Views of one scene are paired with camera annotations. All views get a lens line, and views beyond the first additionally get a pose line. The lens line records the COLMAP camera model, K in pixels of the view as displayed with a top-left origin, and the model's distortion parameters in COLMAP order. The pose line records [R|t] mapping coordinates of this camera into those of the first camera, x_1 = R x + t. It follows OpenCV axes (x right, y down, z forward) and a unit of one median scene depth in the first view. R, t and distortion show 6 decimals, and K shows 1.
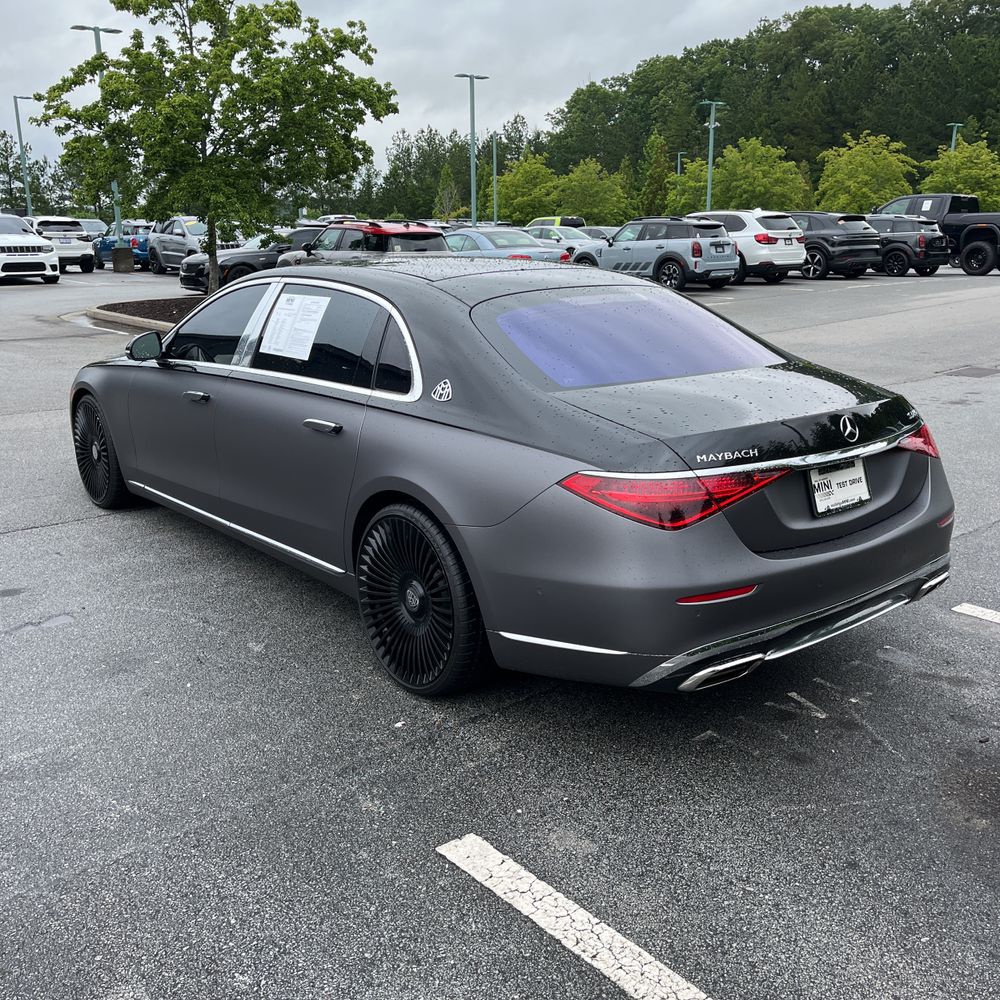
lens RADIAL K [[1011.6, 0, 504.8], [0, 1011.6, 488.4], [0, 0, 1]] dist [0.050929, -0.045938]
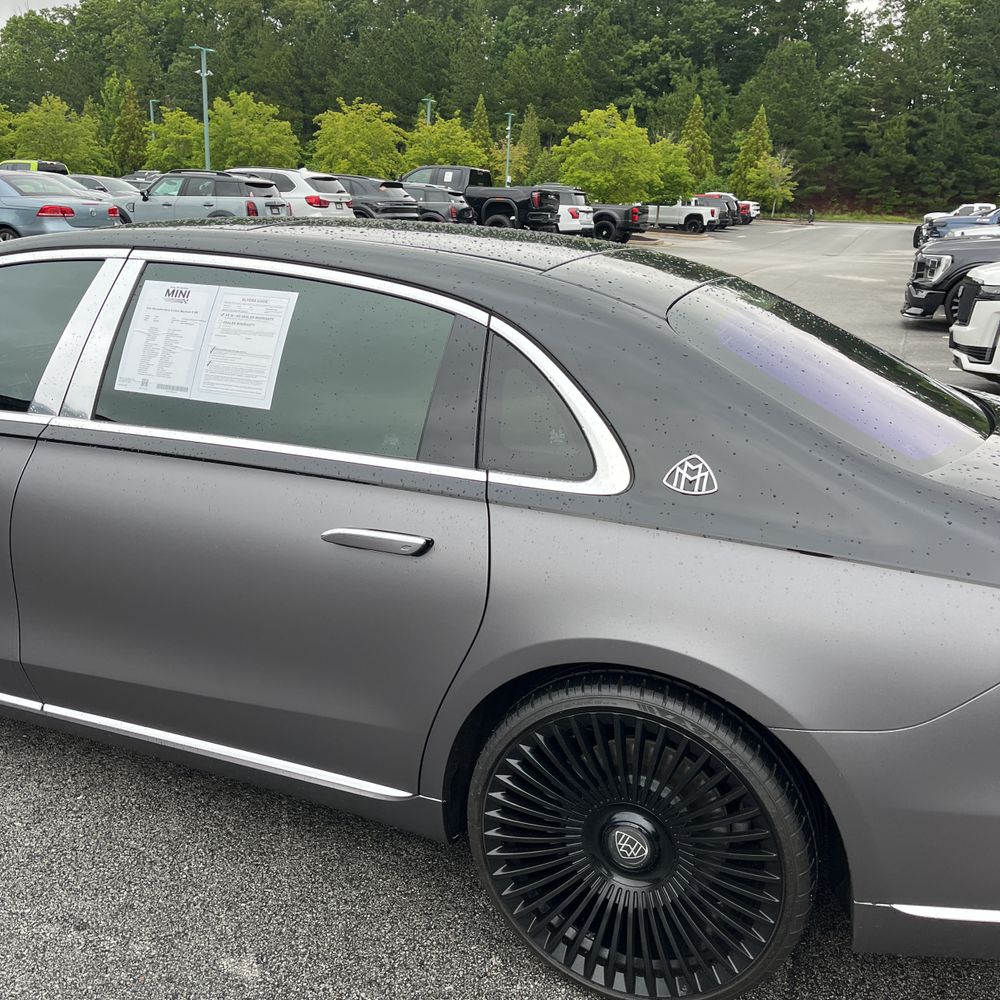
lens RADIAL K [[1011.6, 0, 504.8], [0, 1011.6, 488.4], [0, 0, 1]] dist [0.050929, -0.045938]
pose [[0.877033, -0.086940, 0.472498, -0.050578], [0.069748, 0.996112, 0.053822, -0.015434], [-0.475340, -0.014247, 0.879687, 0.068456]]
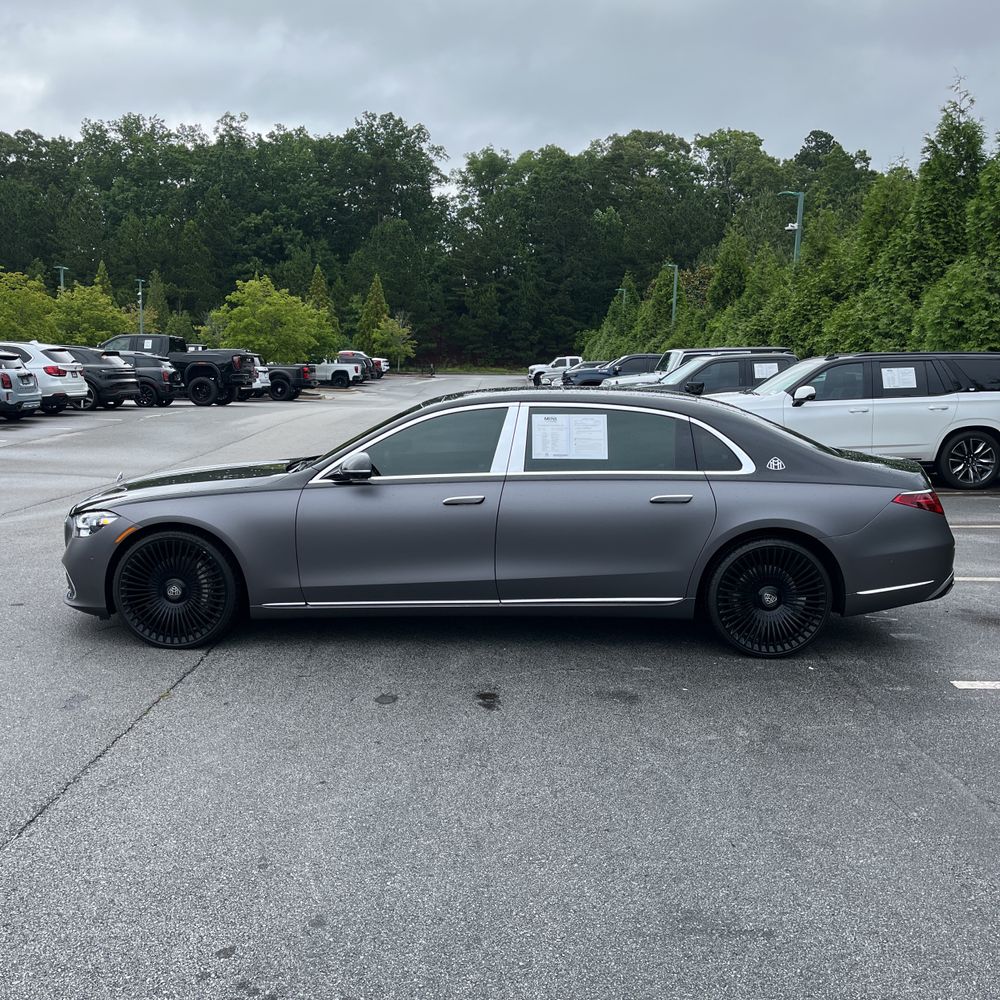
lens RADIAL K [[1011.6, 0, 504.8], [0, 1011.6, 488.4], [0, 0, 1]] dist [0.050929, -0.045938]
pose [[0.640314, -0.073756, 0.764564, -0.198882], [0.170046, 0.984293, -0.047459, -0.006587], [-0.749055, 0.160400, 0.642798, 0.032029]]
